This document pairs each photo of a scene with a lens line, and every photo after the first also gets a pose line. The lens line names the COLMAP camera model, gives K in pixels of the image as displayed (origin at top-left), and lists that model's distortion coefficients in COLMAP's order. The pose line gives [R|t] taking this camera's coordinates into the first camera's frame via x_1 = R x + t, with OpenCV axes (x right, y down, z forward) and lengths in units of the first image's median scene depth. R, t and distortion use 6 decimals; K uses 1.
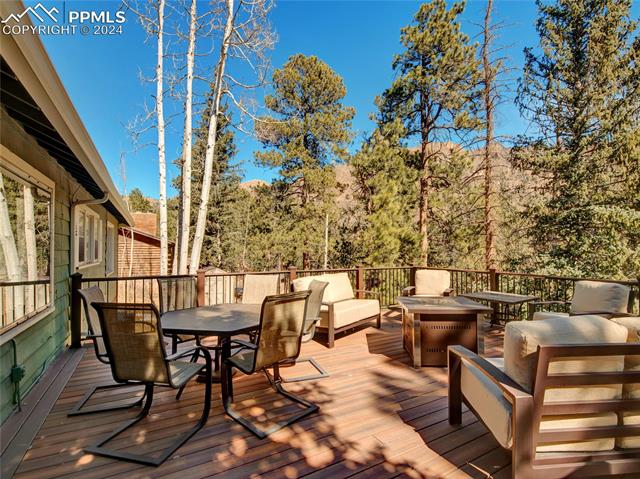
lens RADIAL K [[325.9, 0, 320.0], [0, 325.9, 239.5], [0, 0, 1]] dist [0.000073, -0.000769]
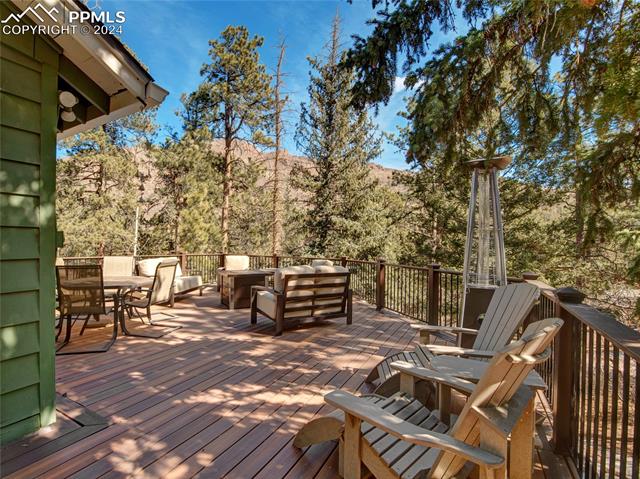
lens RADIAL K [[325.9, 0, 320.0], [0, 325.9, 239.5], [0, 0, 1]] dist [0.000073, -0.000769]
pose [[0.819264, 0.019821, 0.573074, -0.068143], [-0.031084, 0.999468, 0.009869, -0.000170], [-0.572574, -0.025899, 0.819444, -0.143332]]
